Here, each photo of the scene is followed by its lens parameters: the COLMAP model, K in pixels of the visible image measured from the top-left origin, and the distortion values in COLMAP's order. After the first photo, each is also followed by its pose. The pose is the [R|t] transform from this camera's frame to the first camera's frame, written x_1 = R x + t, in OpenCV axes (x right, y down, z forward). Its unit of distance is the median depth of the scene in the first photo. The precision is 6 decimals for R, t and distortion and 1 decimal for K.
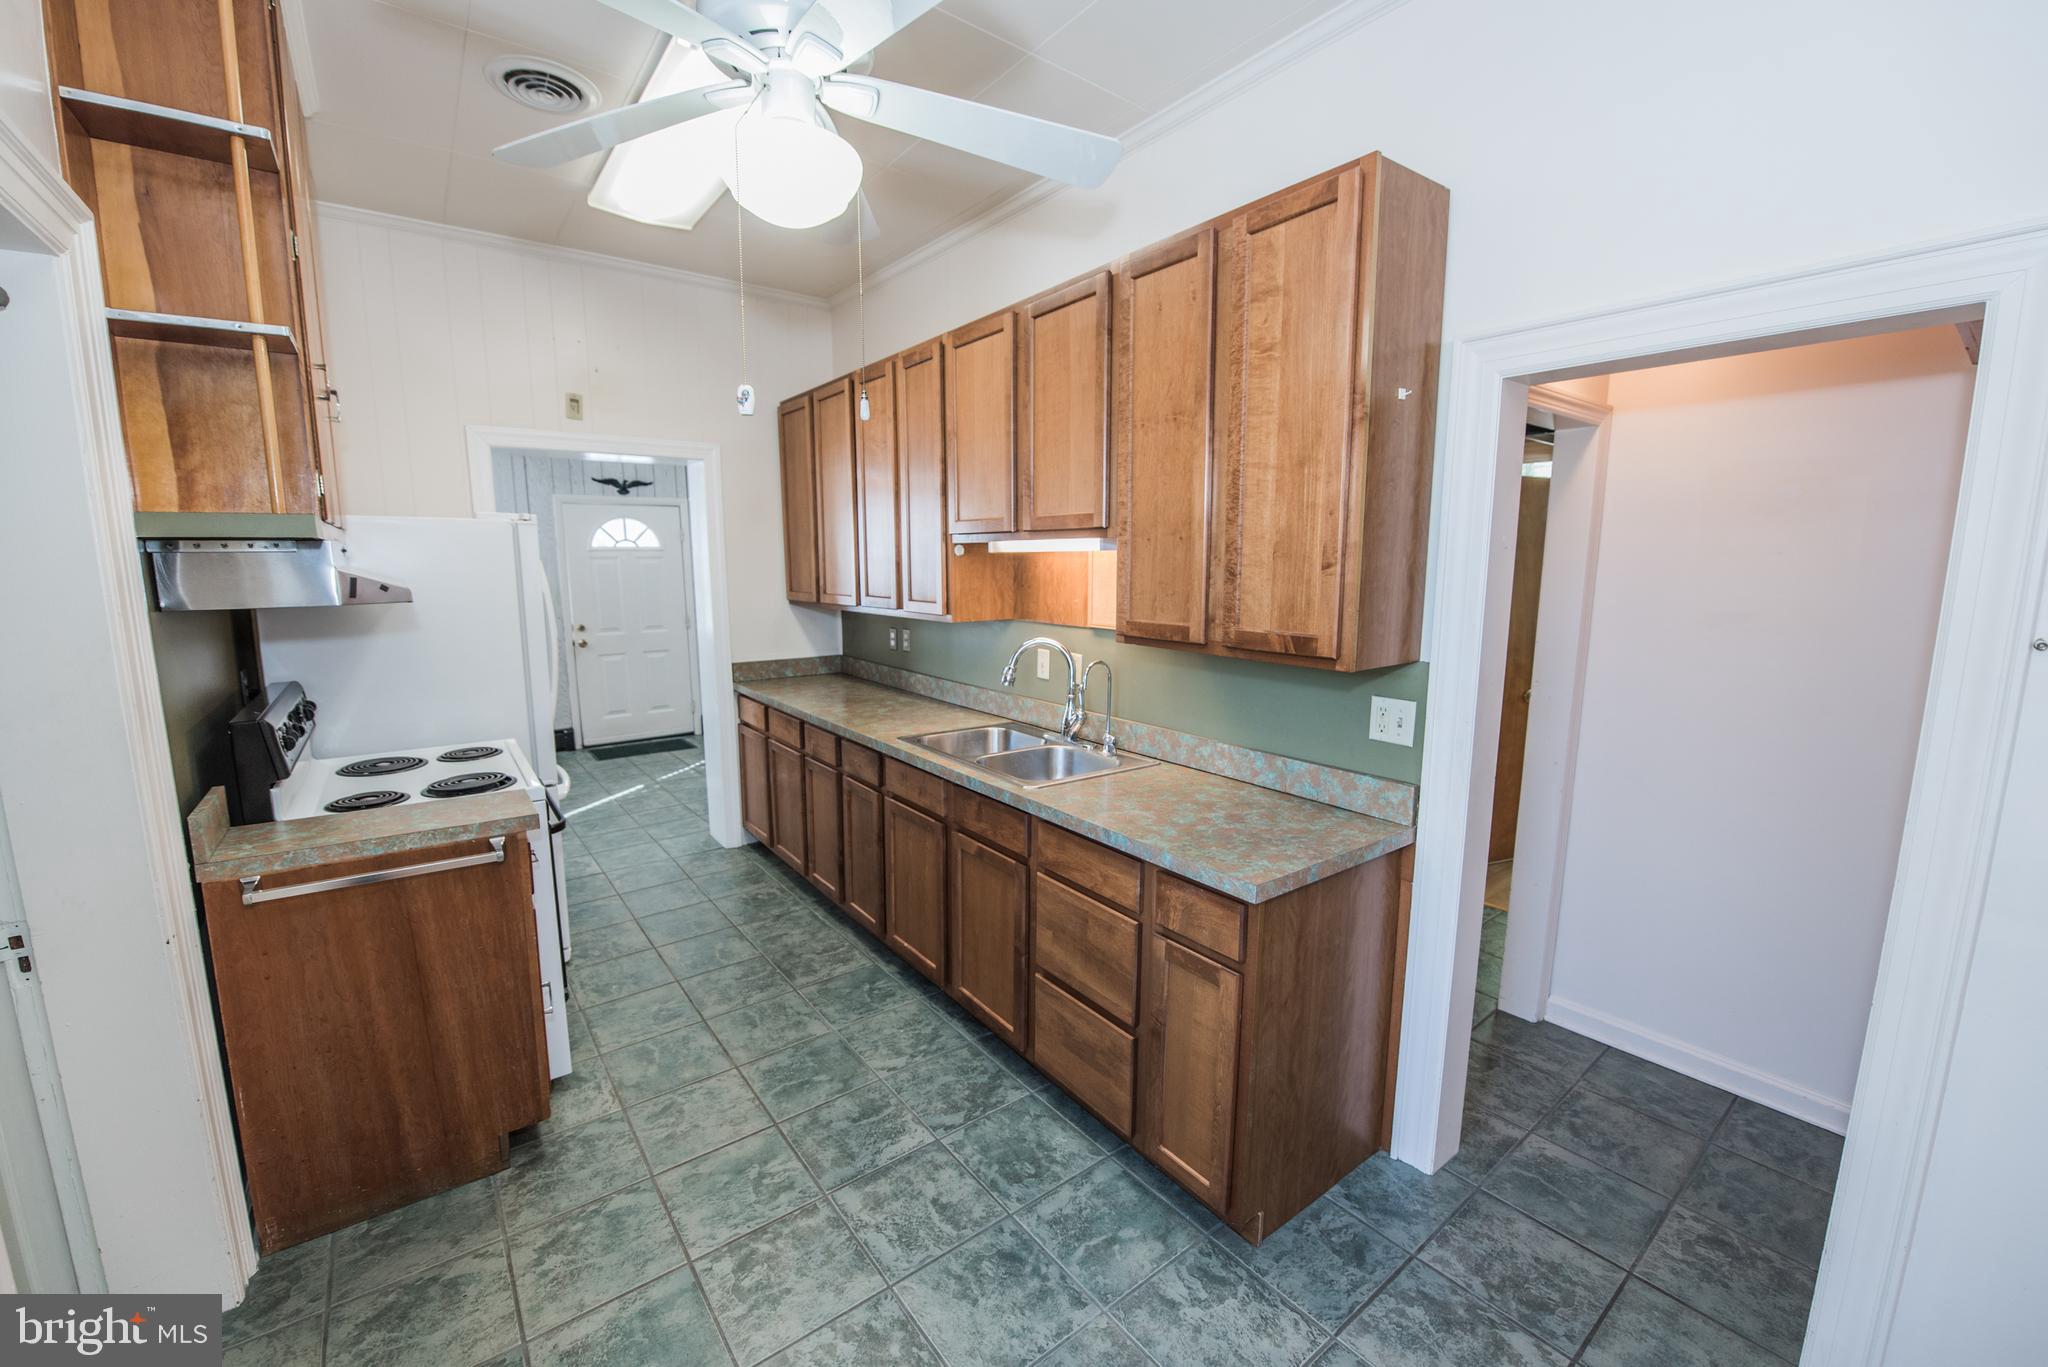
lens RADIAL K [[812.8, 0, 1014.9], [0, 812.8, 680.8], [0, 0, 1]] dist [-0.014917, -0.002129]
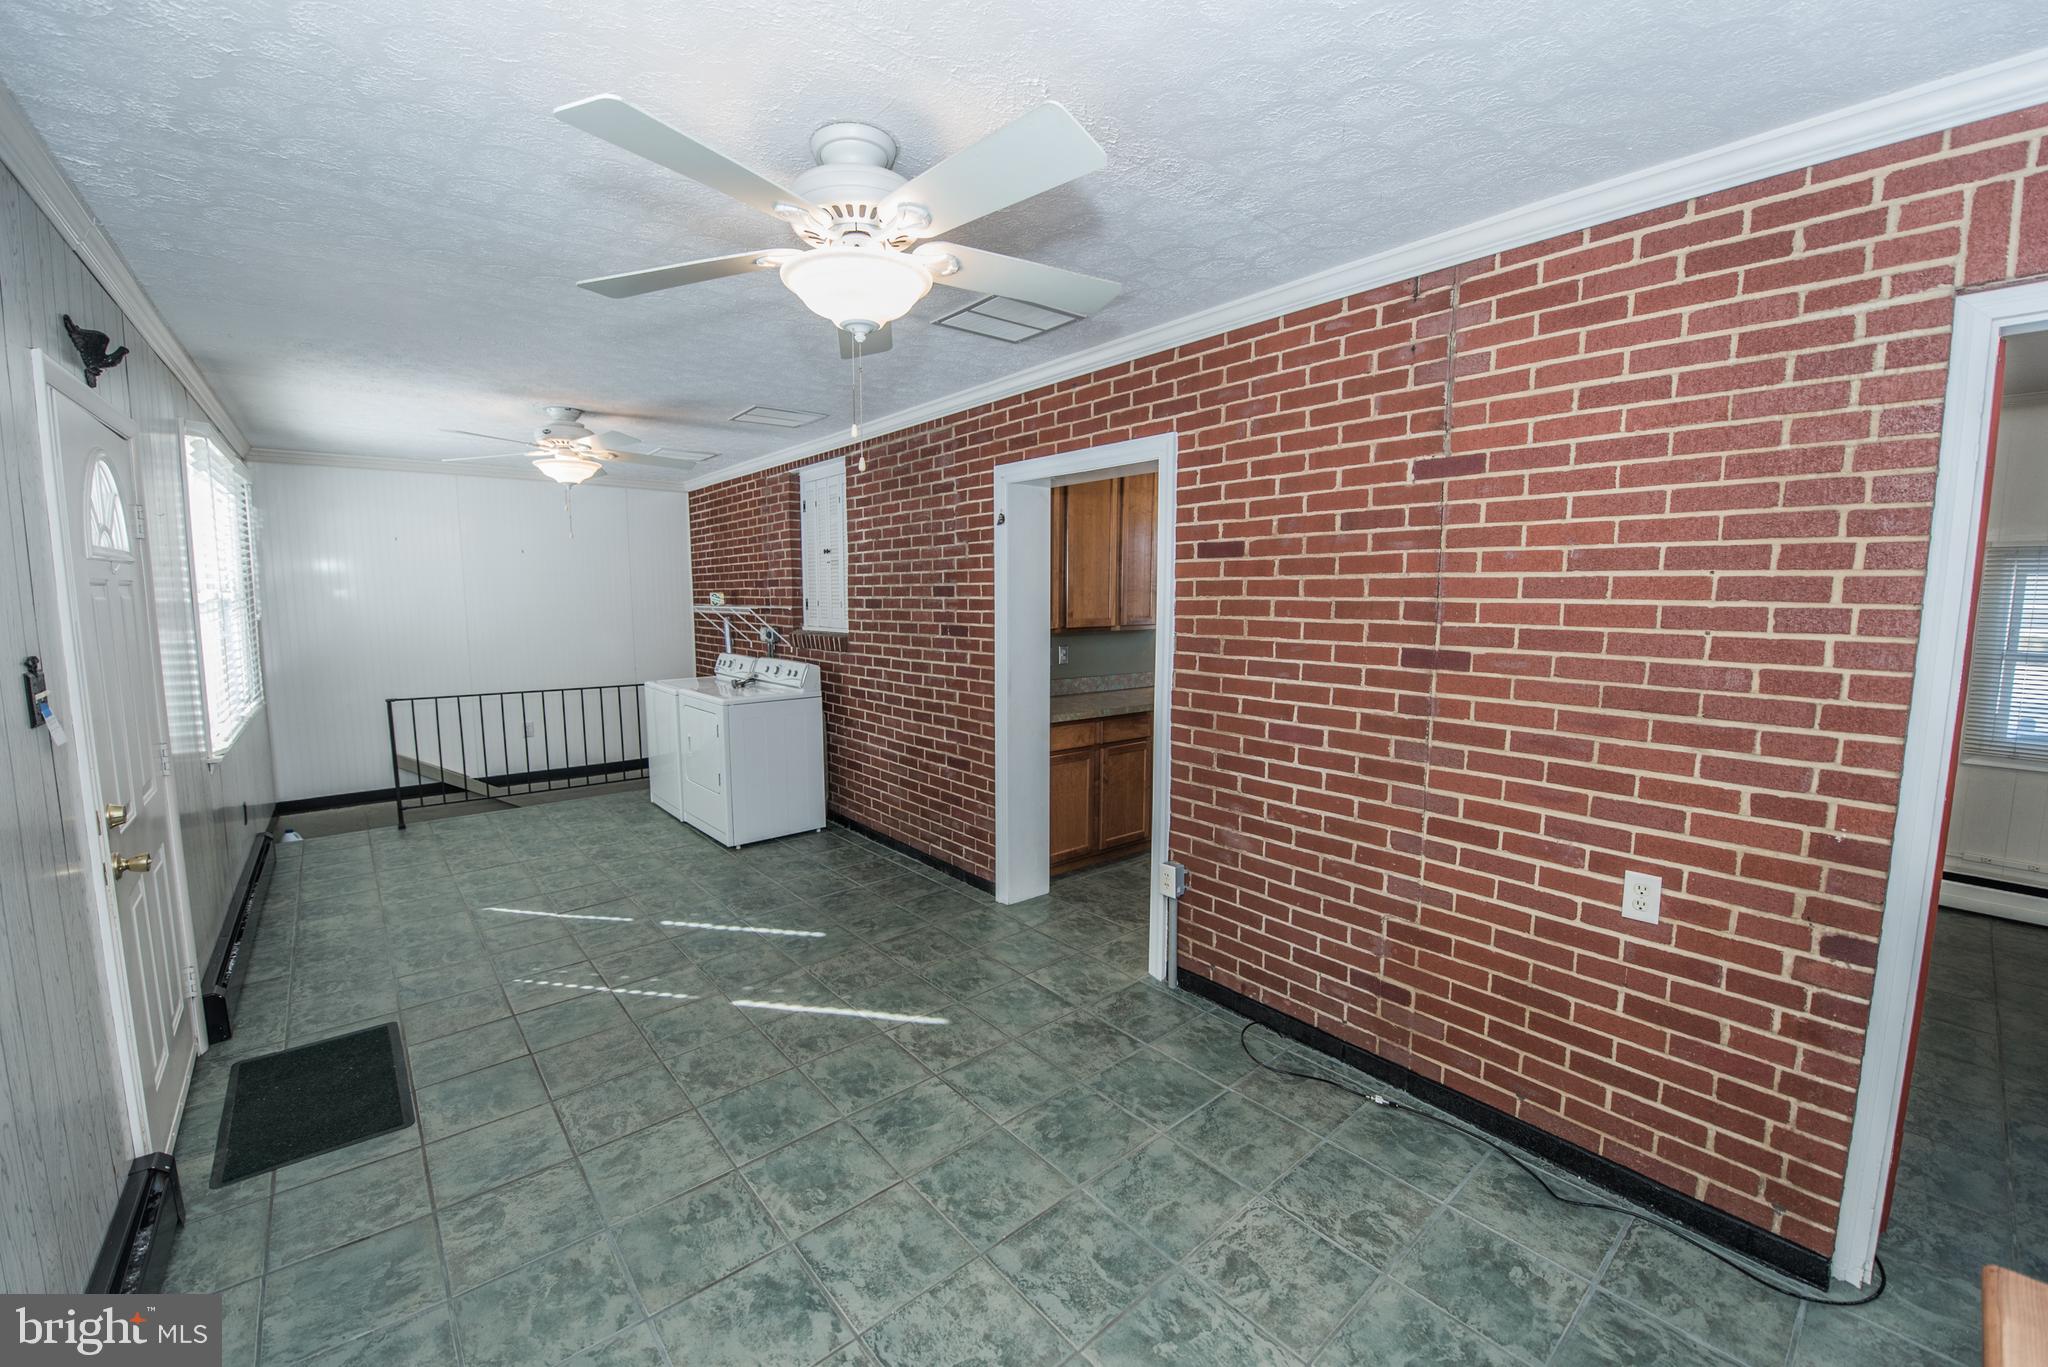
lens RADIAL K [[812.8, 0, 1012.8], [0, 812.8, 684.2], [0, 0, 1]] dist [-0.014917, -0.002129]
pose [[-0.044630, -0.107970, 0.993152, -2.821570], [0.147316, 0.982563, 0.113439, -0.329473], [-0.988082, 0.151370, -0.027946, 2.278846]]
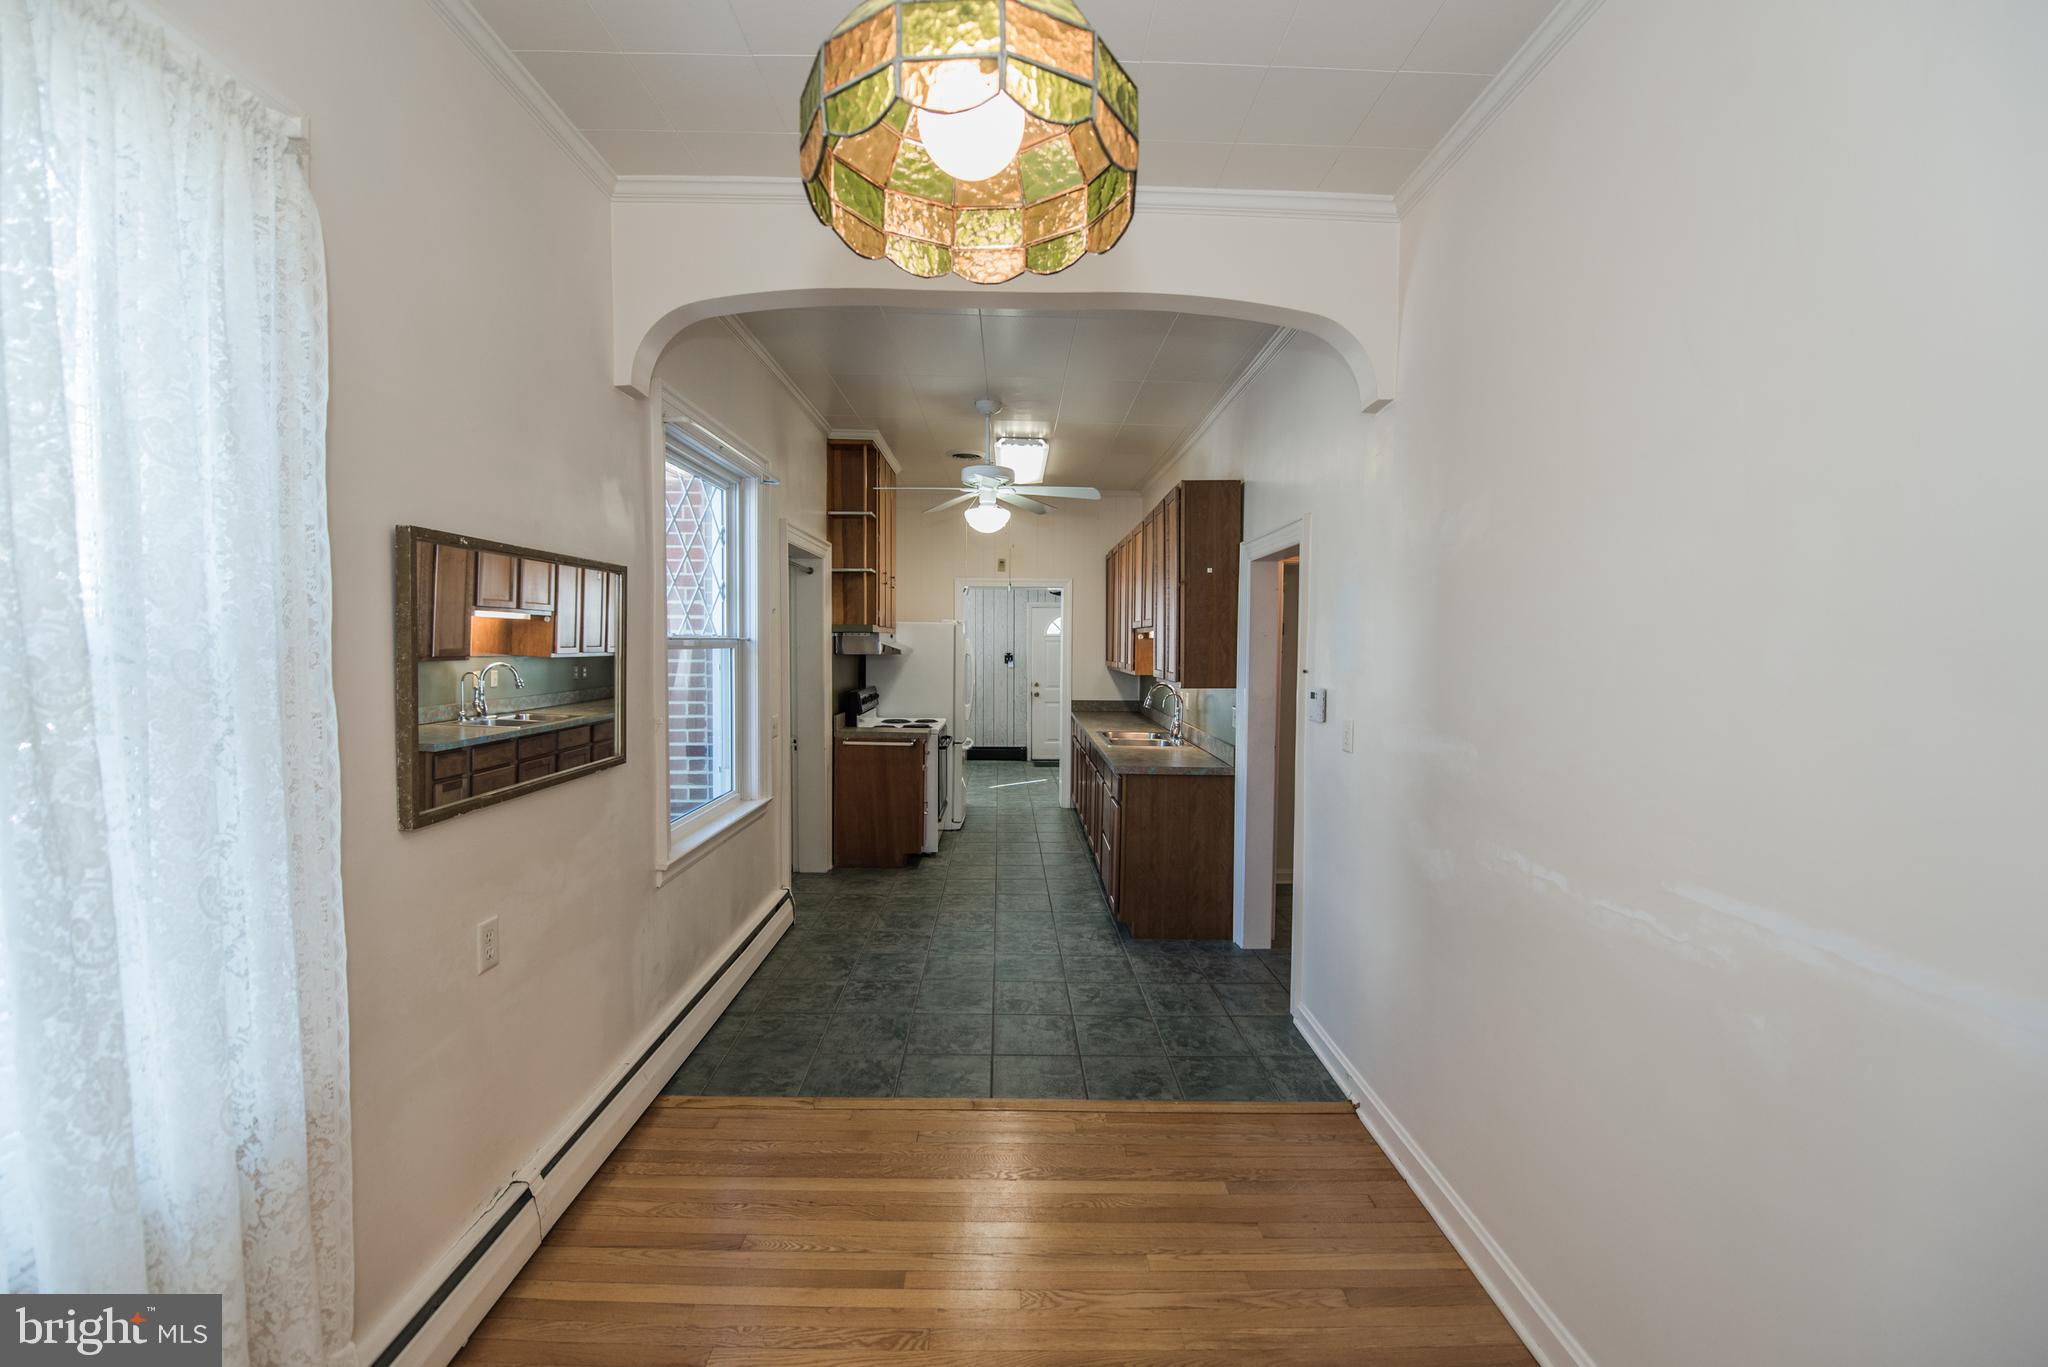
lens RADIAL K [[812.8, 0, 1012.2], [0, 812.8, 674.3], [0, 0, 1]] dist [-0.014917, -0.002129]
pose [[0.803278, 0.029817, -0.594857, 1.271875], [-0.096958, 0.991970, -0.081207, 0.167143], [0.587659, 0.122908, 0.799719, -1.046848]]
